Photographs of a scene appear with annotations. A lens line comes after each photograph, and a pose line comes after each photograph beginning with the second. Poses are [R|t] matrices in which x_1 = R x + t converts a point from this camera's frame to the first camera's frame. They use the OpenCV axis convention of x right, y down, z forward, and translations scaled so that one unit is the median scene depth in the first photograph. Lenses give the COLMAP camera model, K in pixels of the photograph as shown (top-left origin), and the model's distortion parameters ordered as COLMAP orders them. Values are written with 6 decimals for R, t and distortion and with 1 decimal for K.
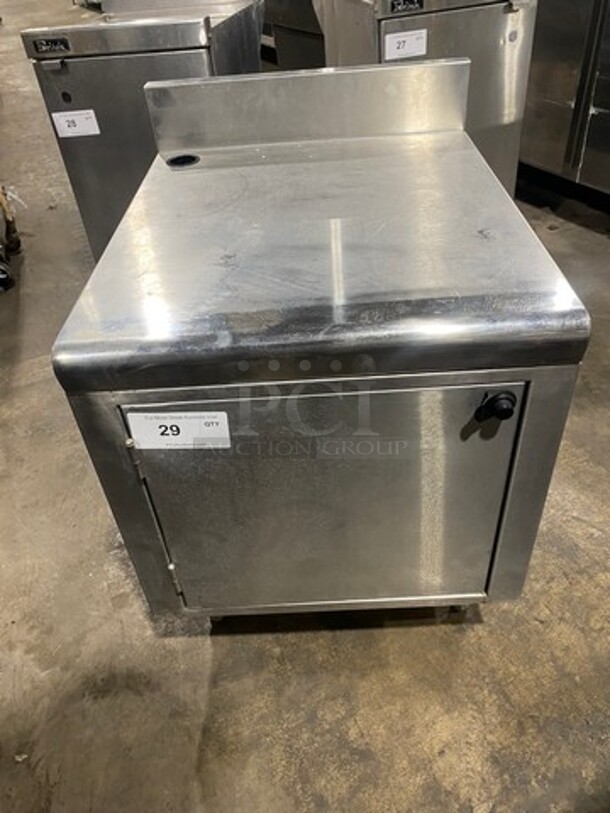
lens RADIAL K [[622.8, 0, 308.6], [0, 622.8, 407.0], [0, 0, 1]] dist [0.002130, 0.004663]
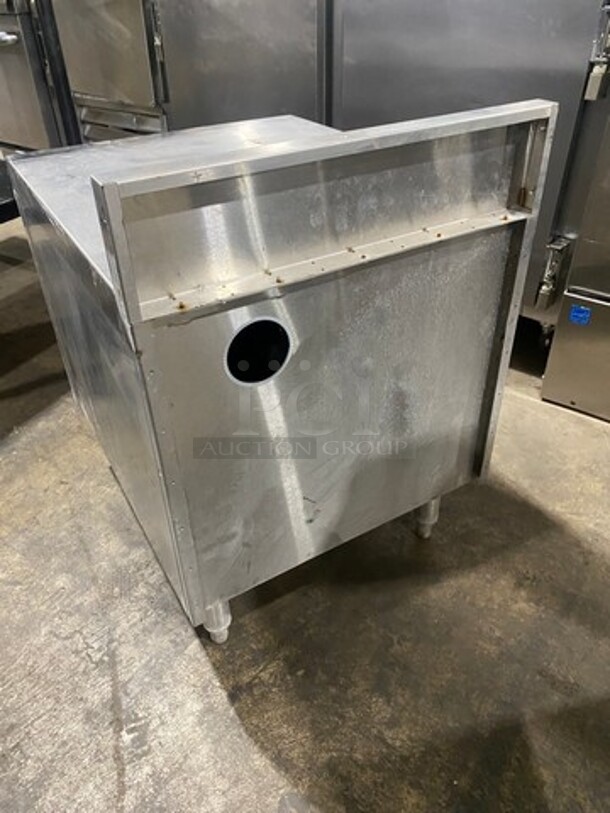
lens RADIAL K [[622.8, 0, 303.1], [0, 622.8, 401.6], [0, 0, 1]] dist [0.002130, 0.004663]
pose [[-0.860190, 0.362298, -0.358906, 0.384670], [-0.256354, 0.301206, 0.918454, -1.073628], [0.440858, 0.882052, -0.166218, 1.405958]]
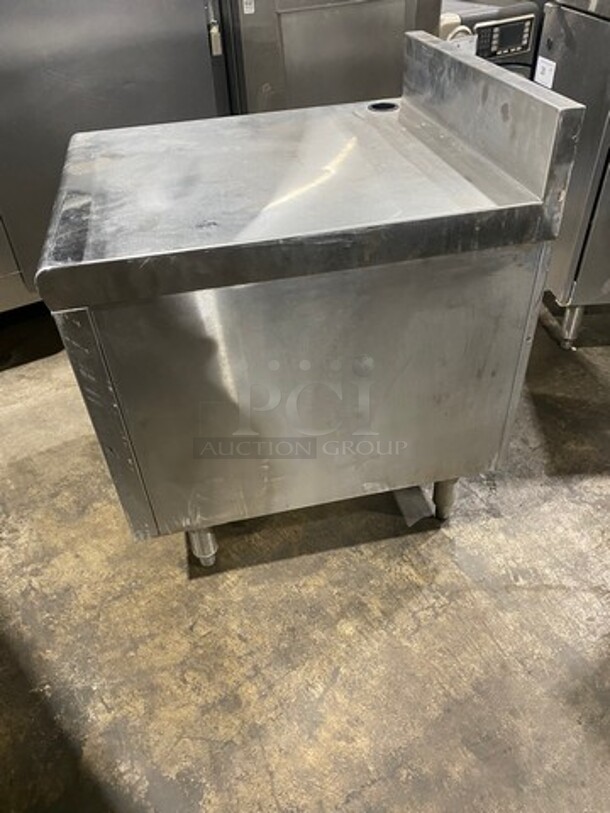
lens RADIAL K [[622.8, 0, 308.3], [0, 622.8, 412.7], [0, 0, 1]] dist [0.002130, 0.004663]
pose [[0.211367, 0.674970, -0.706923, 0.983039], [-0.597745, 0.661509, 0.452886, -0.501851], [0.773321, 0.326835, 0.543281, 0.533245]]
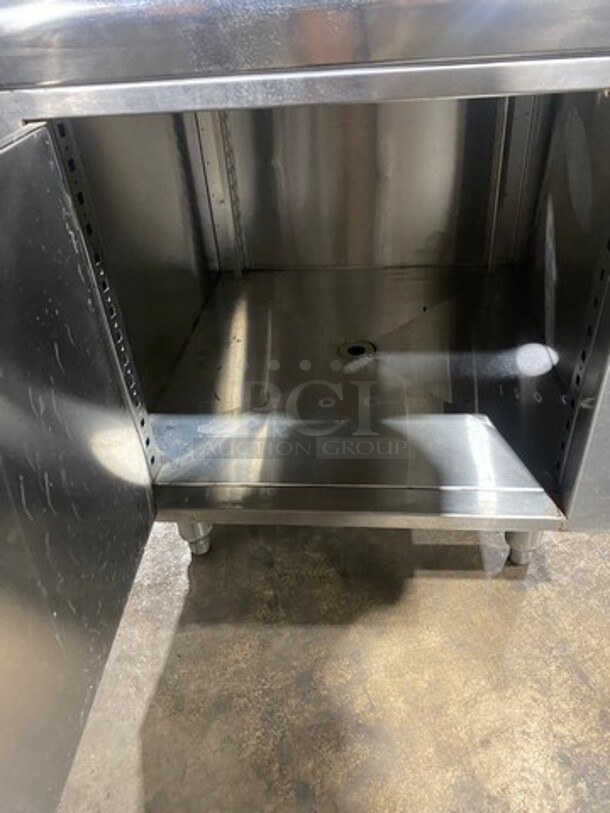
lens RADIAL K [[622.8, 0, 310.6], [0, 622.8, 413.8], [0, 0, 1]] dist [0.002130, 0.004663]
pose [[0.994739, 0.065580, -0.078695, 0.048513], [-0.068986, 0.996759, -0.041370, 0.220813], [0.075727, 0.046581, 0.996040, 0.265294]]
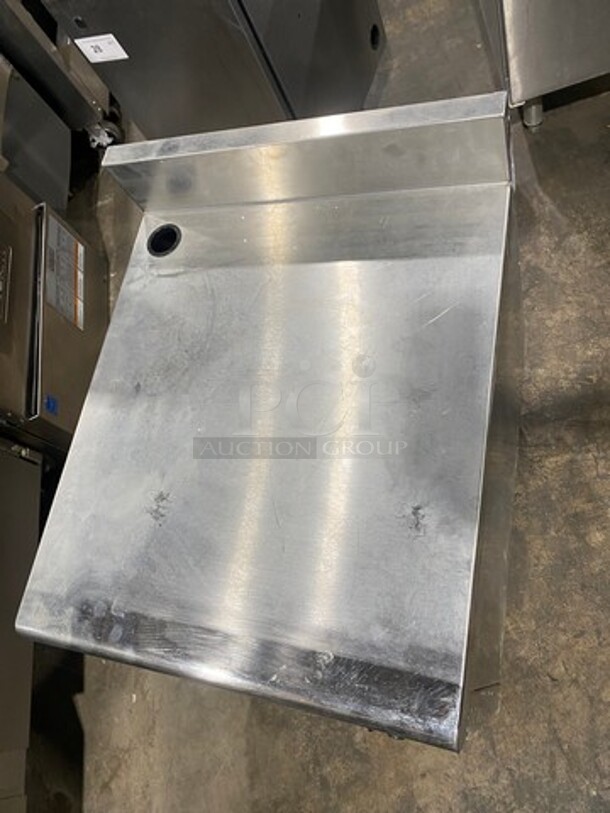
lens RADIAL K [[622.8, 0, 300.6], [0, 622.8, 401.2], [0, 0, 1]] dist [0.002130, 0.004663]
pose [[0.939353, 0.080672, -0.333329, 0.317714], [0.096406, 0.870635, 0.482391, -0.661557], [0.329124, -0.485270, 0.810056, 0.269266]]
